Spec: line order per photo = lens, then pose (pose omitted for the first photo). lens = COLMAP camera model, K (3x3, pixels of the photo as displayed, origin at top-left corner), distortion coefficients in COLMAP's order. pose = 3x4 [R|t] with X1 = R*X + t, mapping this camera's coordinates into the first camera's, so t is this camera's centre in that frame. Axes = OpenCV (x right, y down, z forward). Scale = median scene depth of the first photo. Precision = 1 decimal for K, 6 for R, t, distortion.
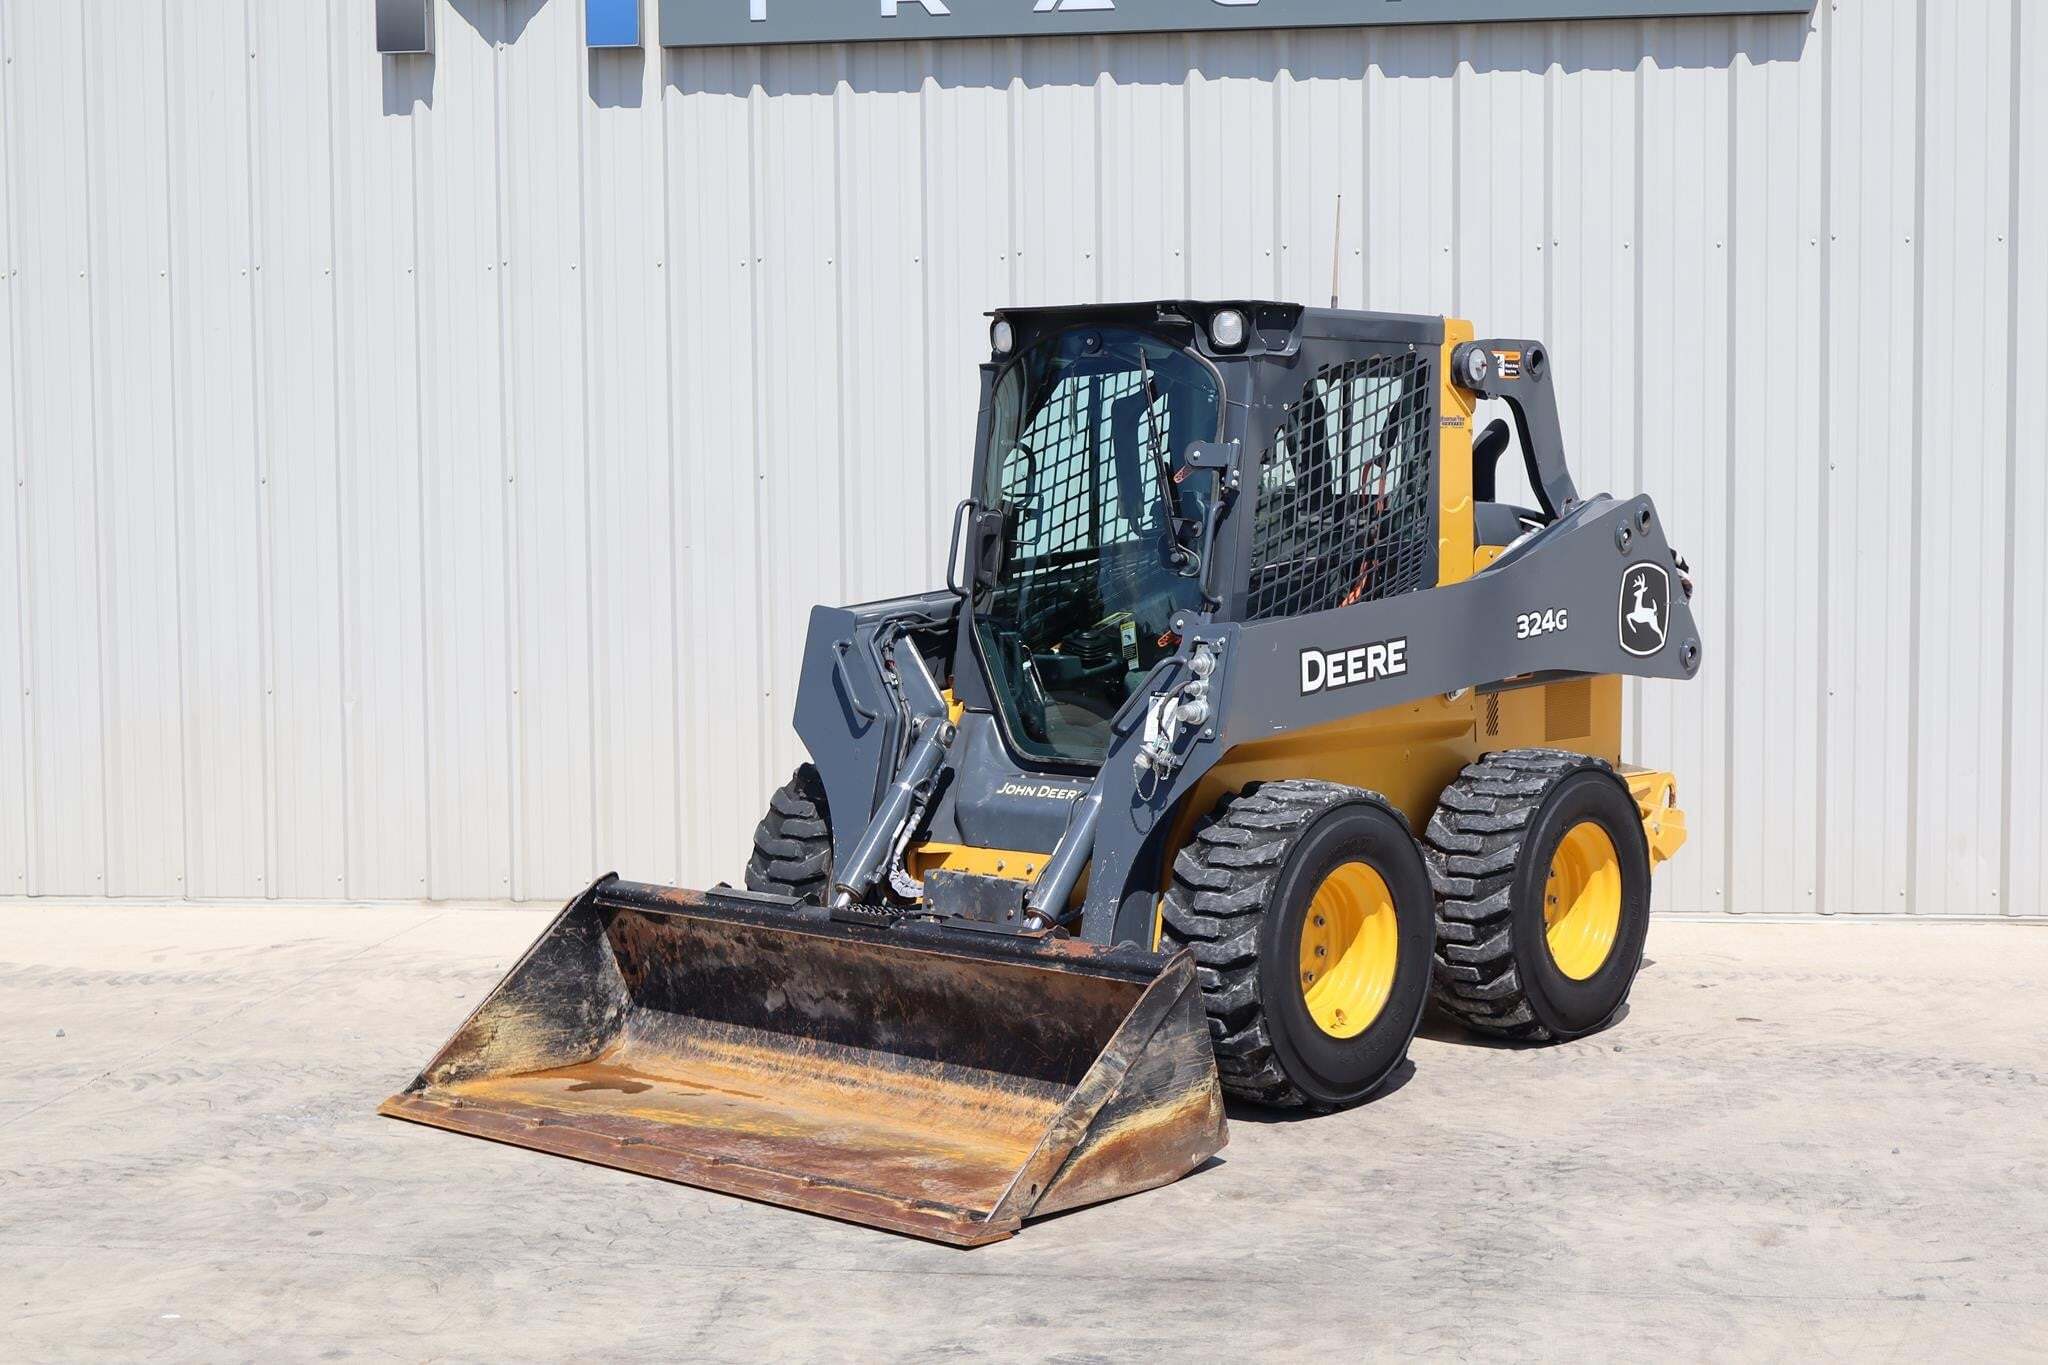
lens RADIAL K [[3030.7, 0, 1024.0], [0, 3030.7, 682.5], [0, 0, 1]] dist [-0.012214, 0.090438]
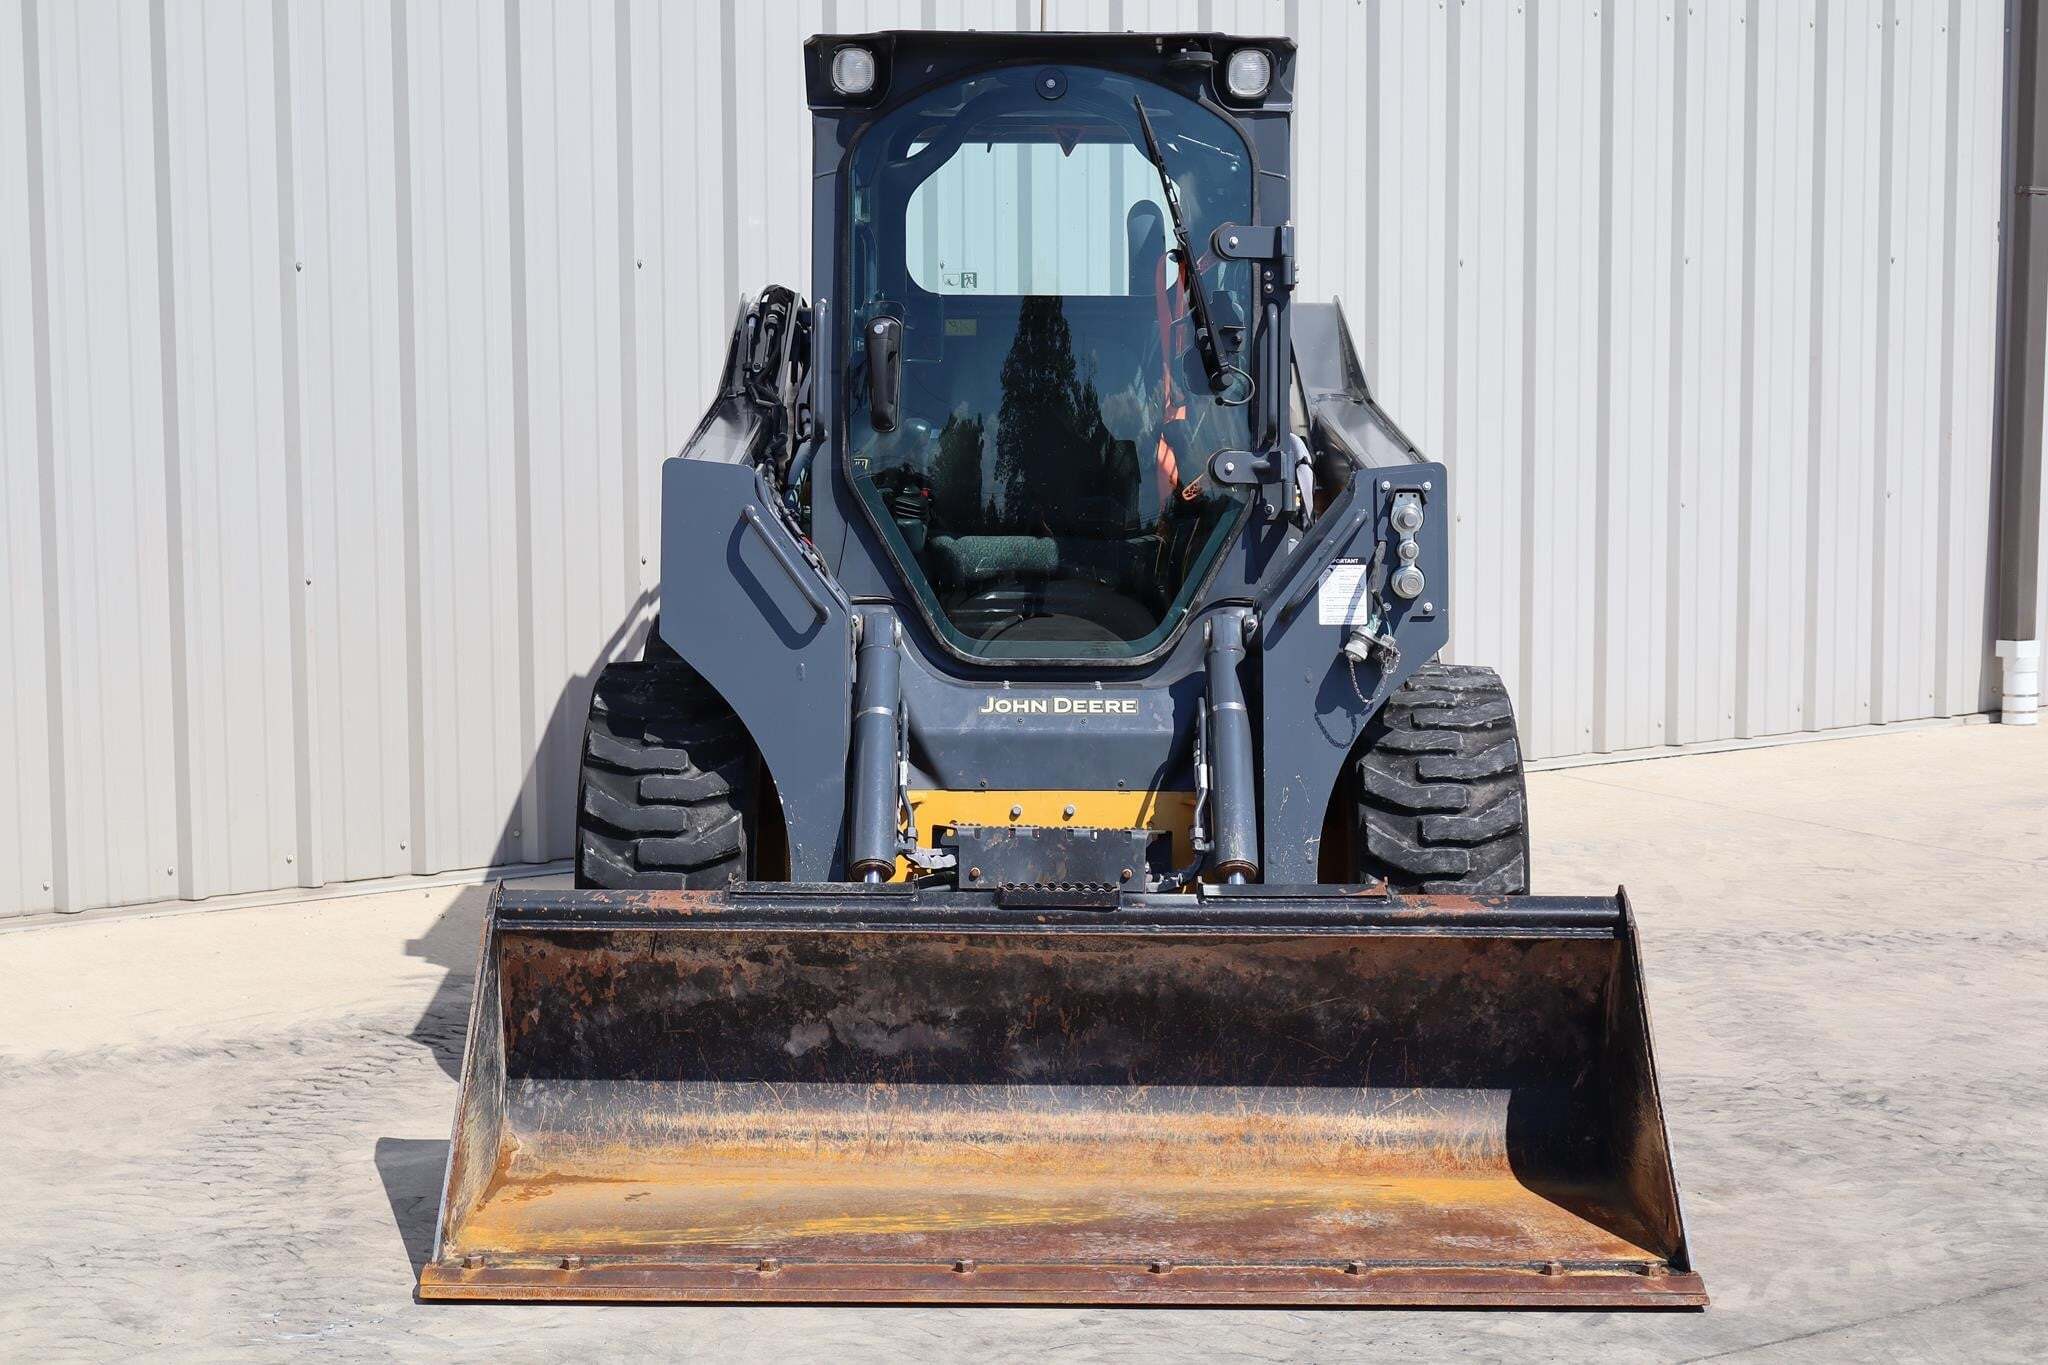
lens RADIAL K [[3654.8, 0, 1024.0], [0, 3654.8, 682.5], [0, 0, 1]] dist [-0.002171, -0.055613]
pose [[0.752772, -0.068794, 0.654677, -0.573985], [0.041392, 0.997503, 0.057225, -0.019946], [-0.656979, -0.015979, 0.753740, 0.346423]]
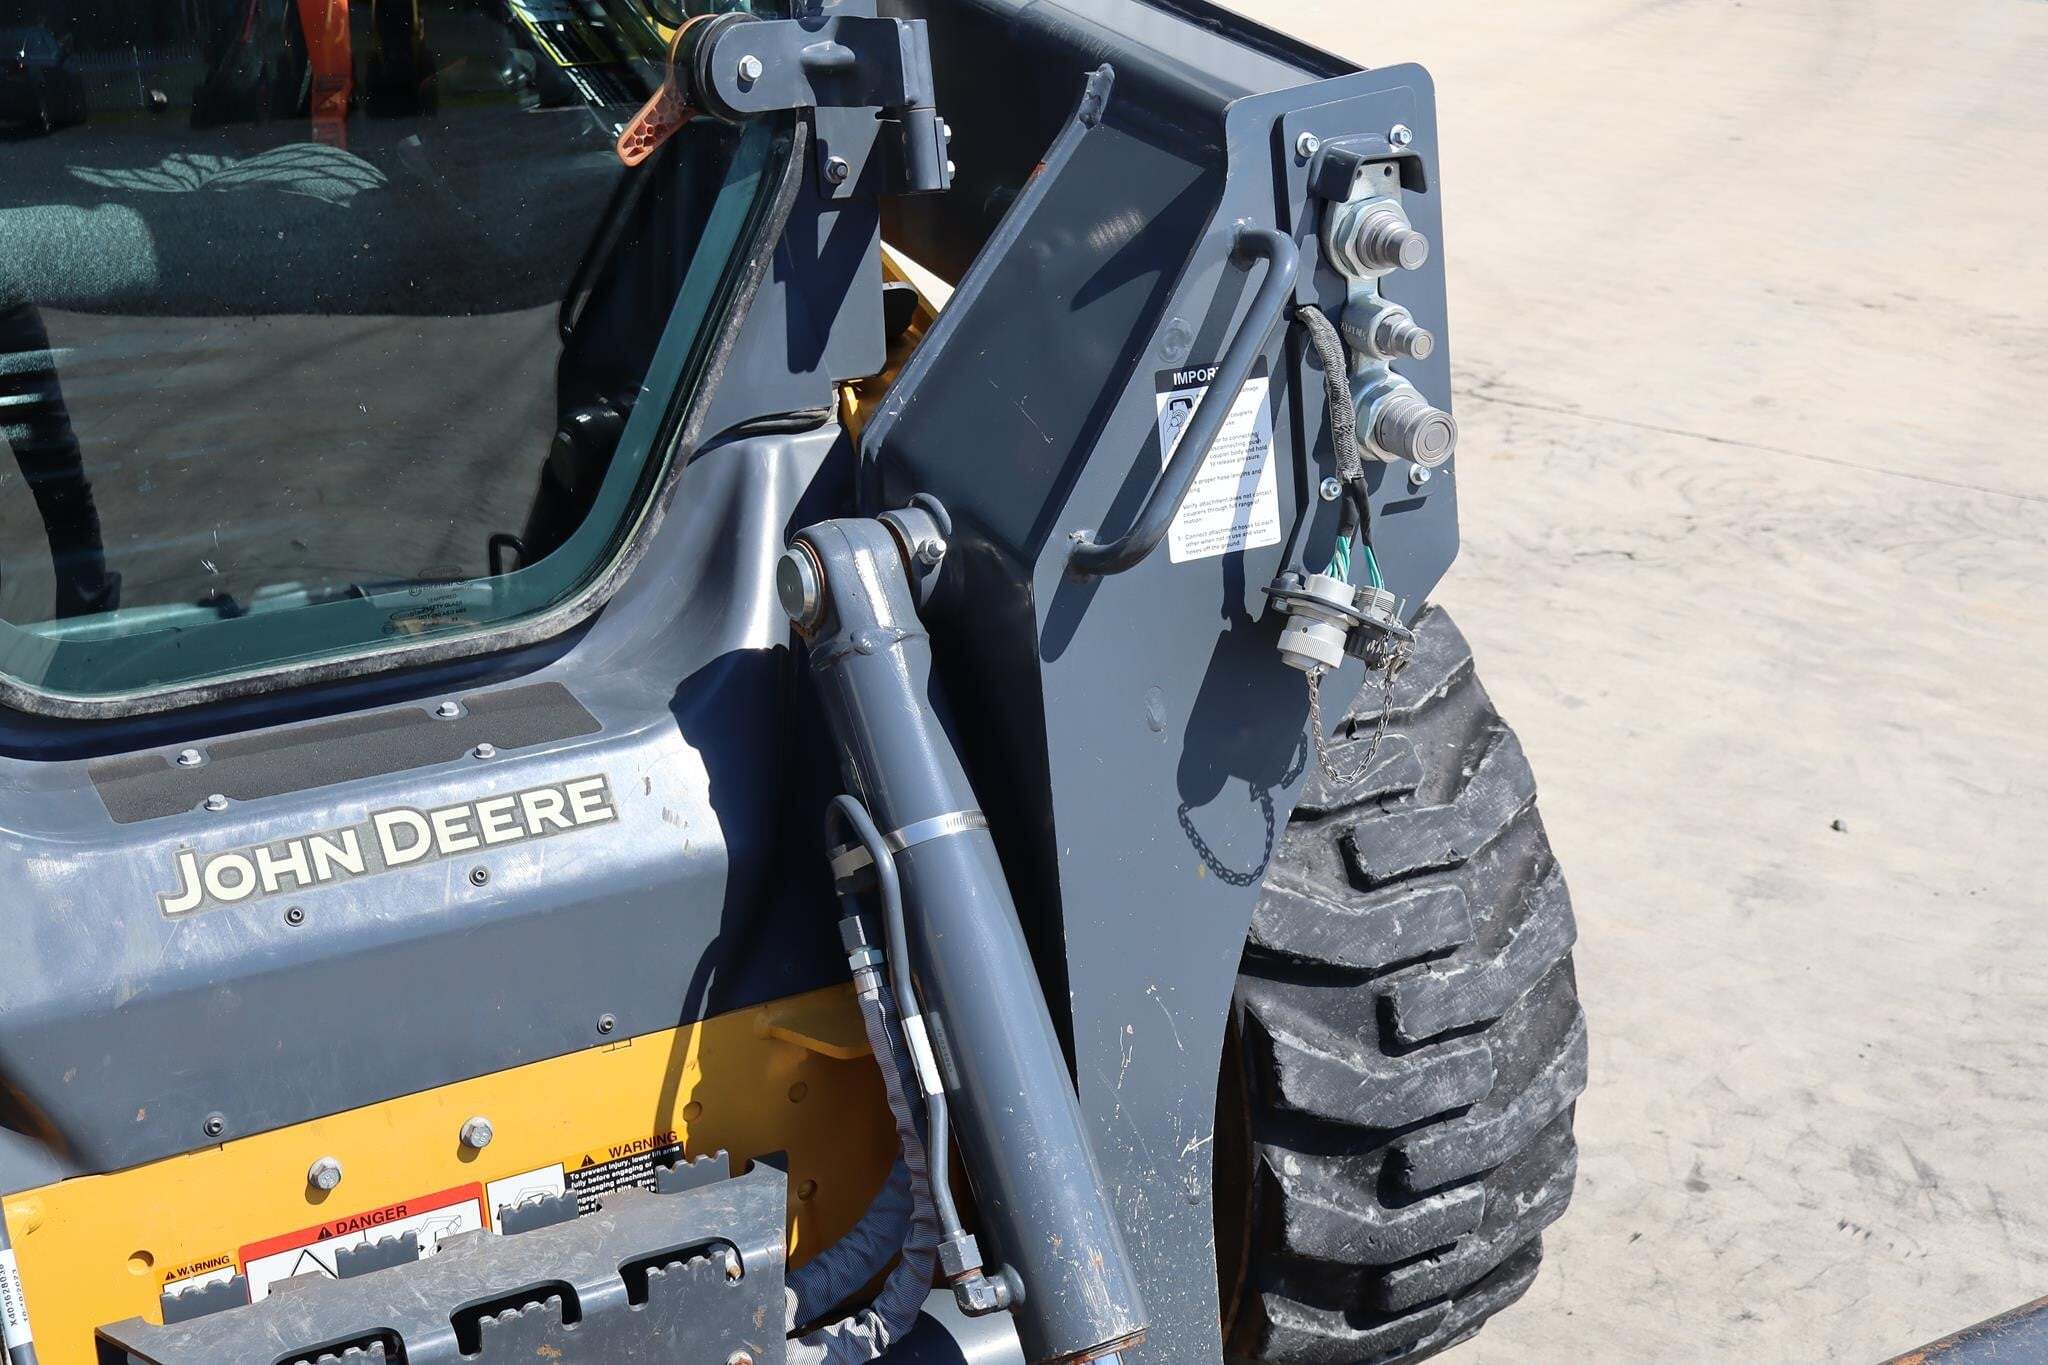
lens RADIAL K [[2532.3, 0, 1024.0], [0, 2532.3, 682.5], [0, 0, 1]] dist [-0.003587, -0.011455]
pose [[0.333728, -0.371183, 0.866516, -0.151710], [0.034929, 0.923452, 0.382120, -0.053126], [-0.942022, -0.097258, 0.321147, 0.887741]]
